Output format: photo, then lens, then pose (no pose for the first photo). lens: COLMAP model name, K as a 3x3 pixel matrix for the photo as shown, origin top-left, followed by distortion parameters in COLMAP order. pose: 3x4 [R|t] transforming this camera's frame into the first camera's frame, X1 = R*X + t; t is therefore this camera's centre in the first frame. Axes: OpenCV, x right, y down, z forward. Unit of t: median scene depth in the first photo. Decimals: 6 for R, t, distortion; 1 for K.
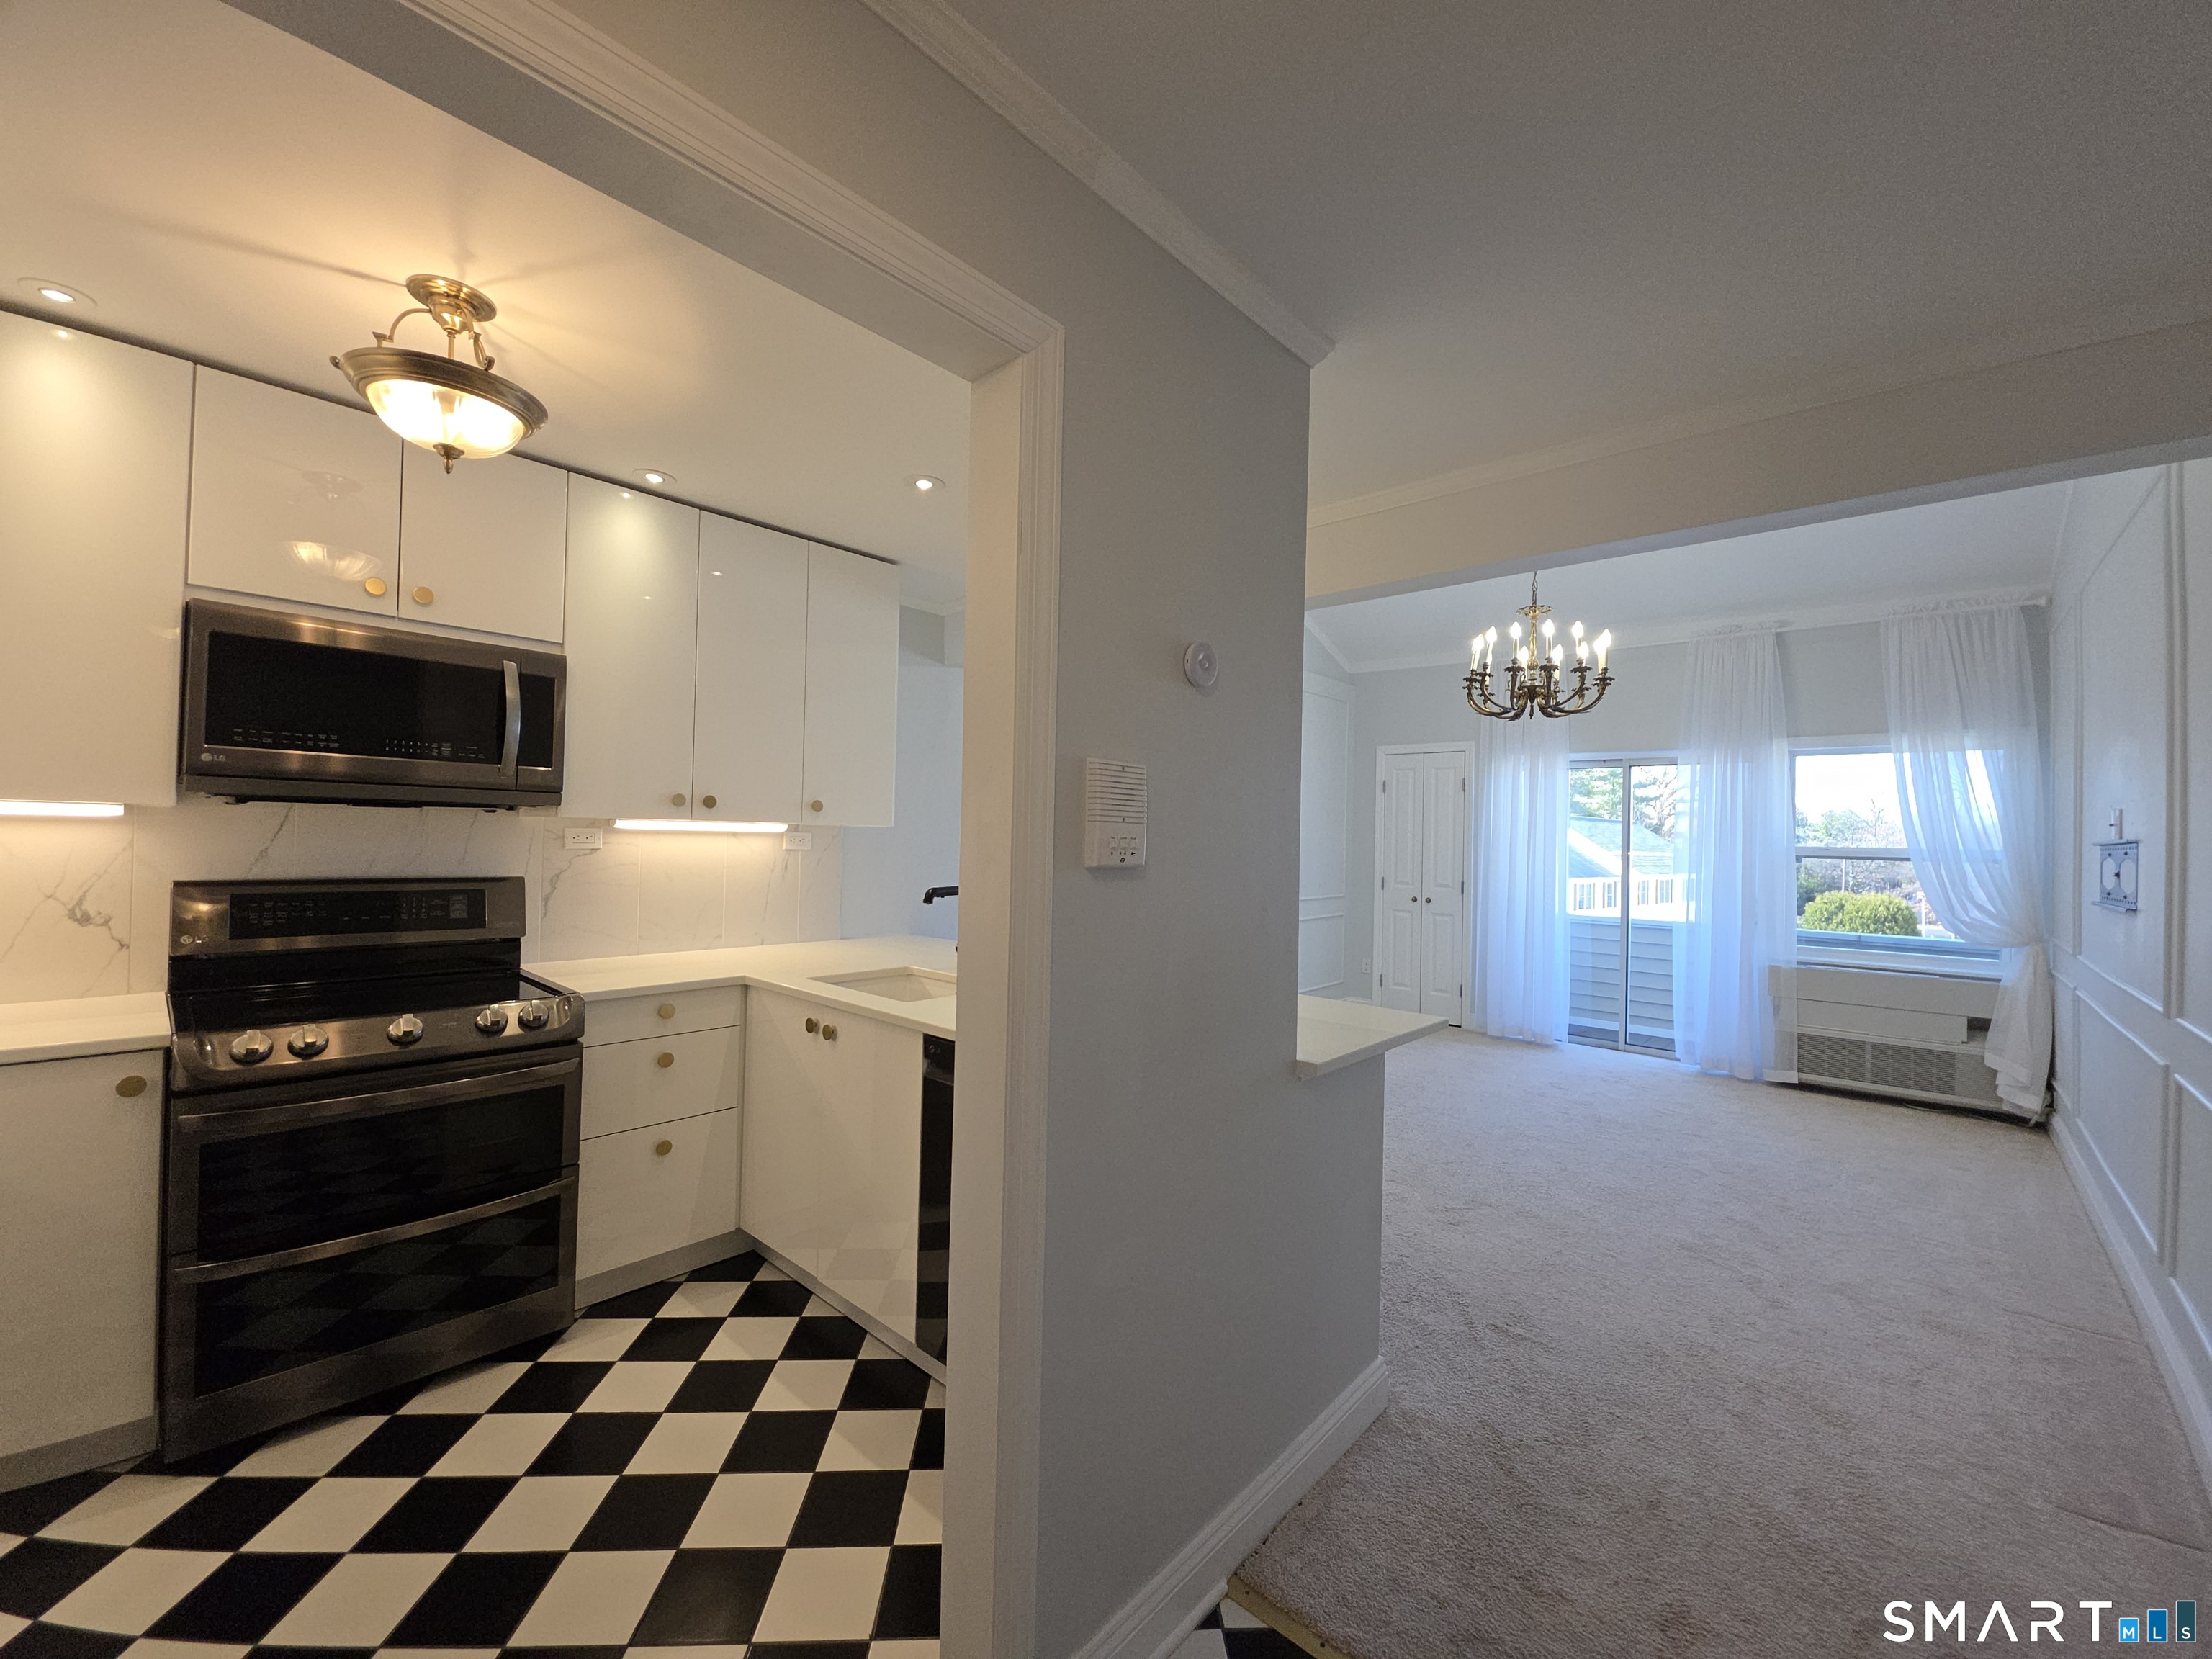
lens RADIAL K [[881.3, 0, 1104.9], [0, 881.3, 826.6], [0, 0, 1]] dist [0.012137, -0.007027]
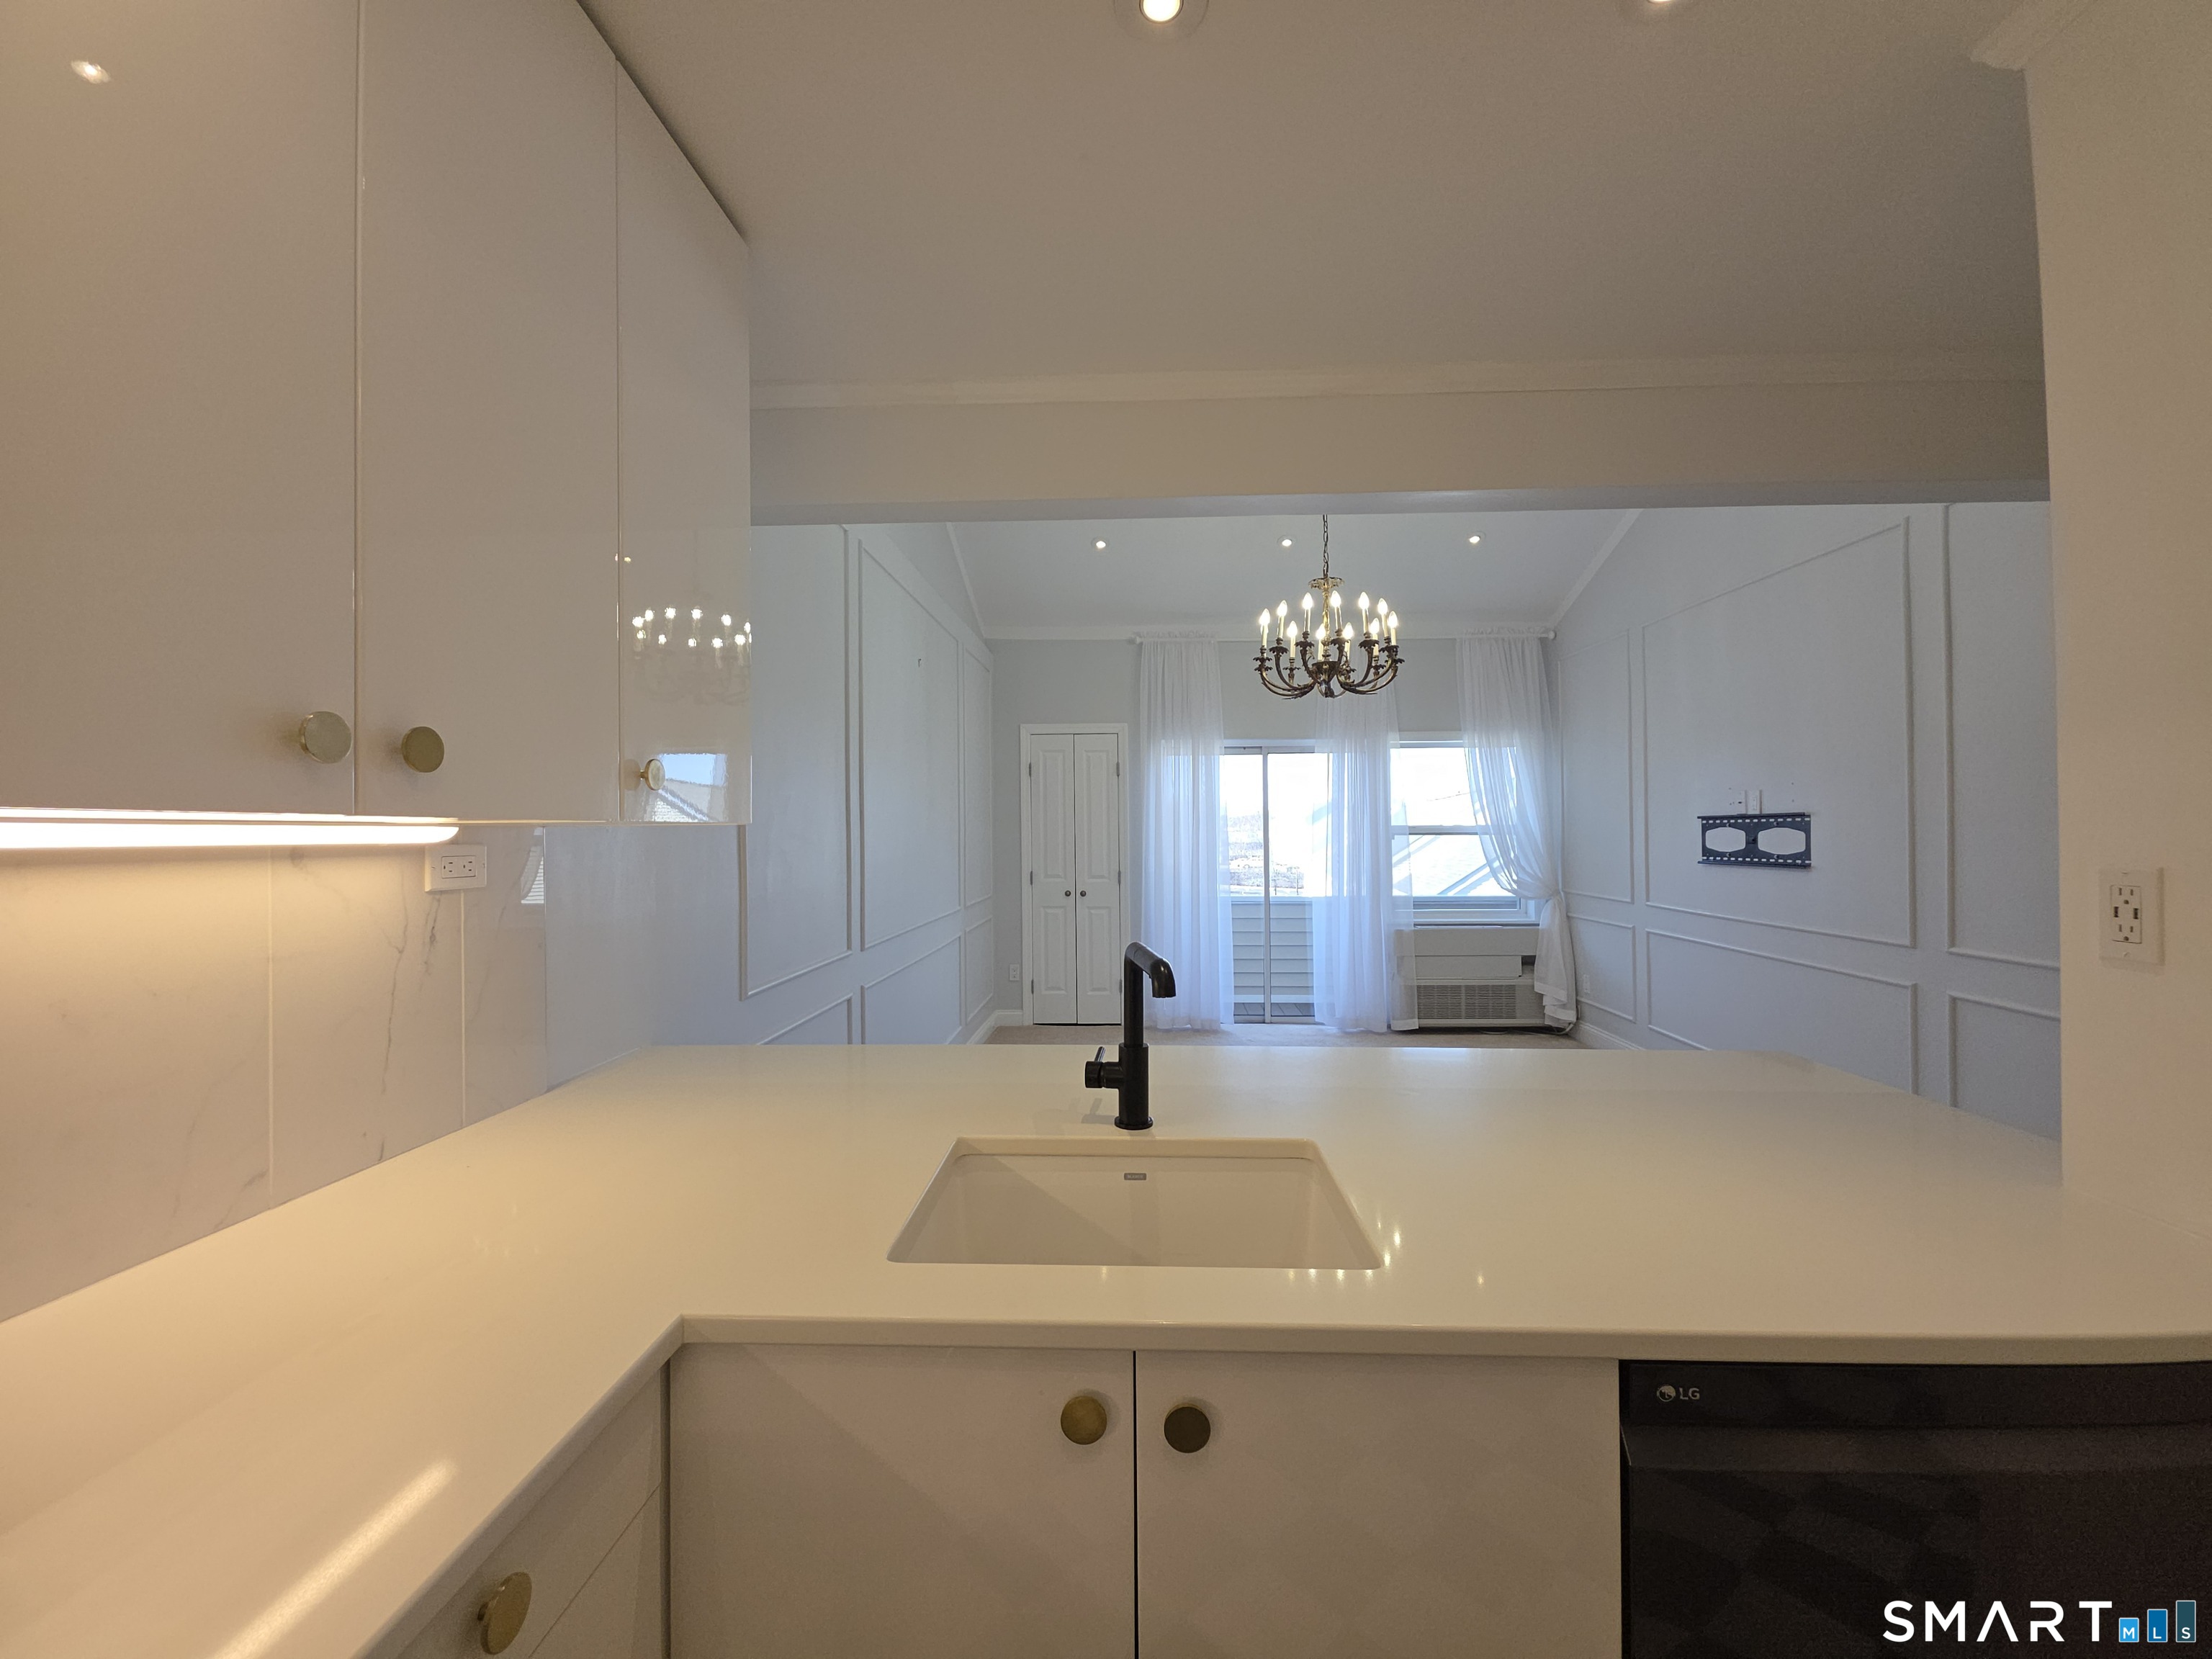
lens RADIAL K [[881.3, 0, 1111.2], [0, 881.3, 824.4], [0, 0, 1]] dist [0.012137, -0.007027]
pose [[0.769442, -0.022172, 0.638332, -0.287959], [0.016603, 0.999754, 0.014713, -0.002476], [-0.638501, -0.000723, 0.769621, 0.397748]]
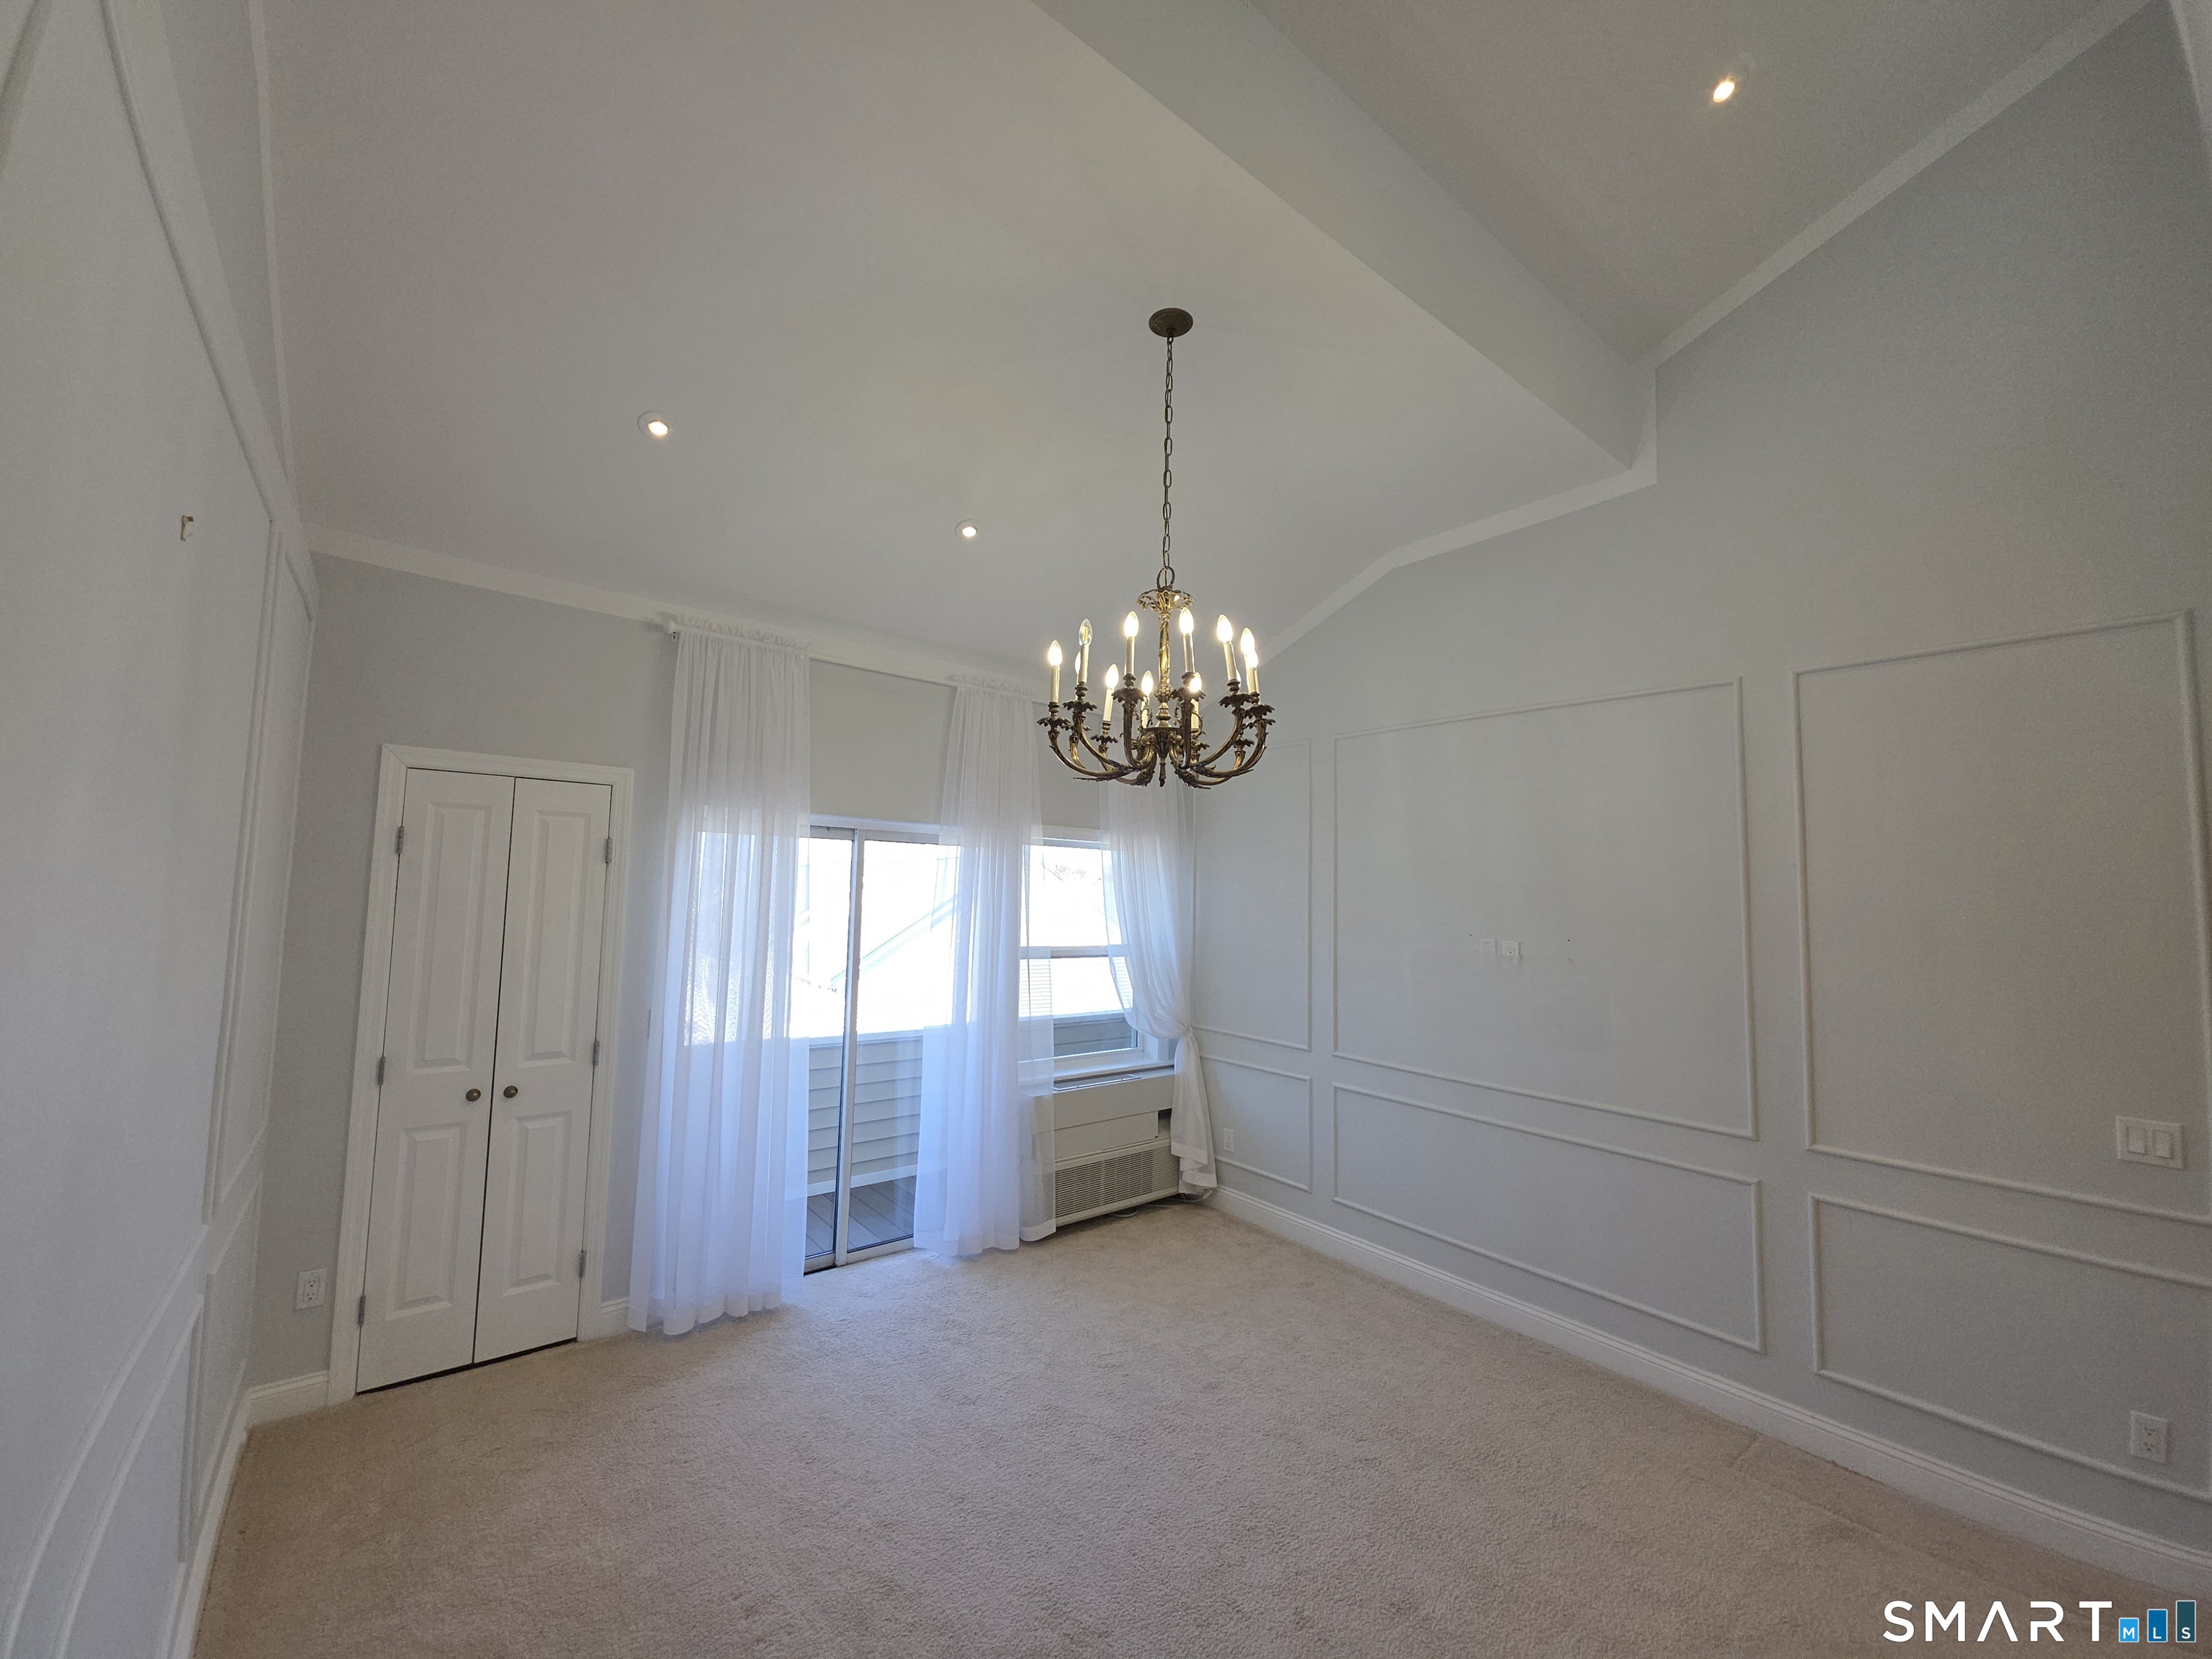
lens RADIAL K [[881.3, 0, 1108.5], [0, 881.3, 827.5], [0, 0, 1]] dist [0.012137, -0.007027]
pose [[0.159237, 0.057243, 0.985579, -0.078192], [-0.033522, 0.998055, -0.052552, -0.061147], [-0.986671, -0.024671, 0.160846, 0.897726]]
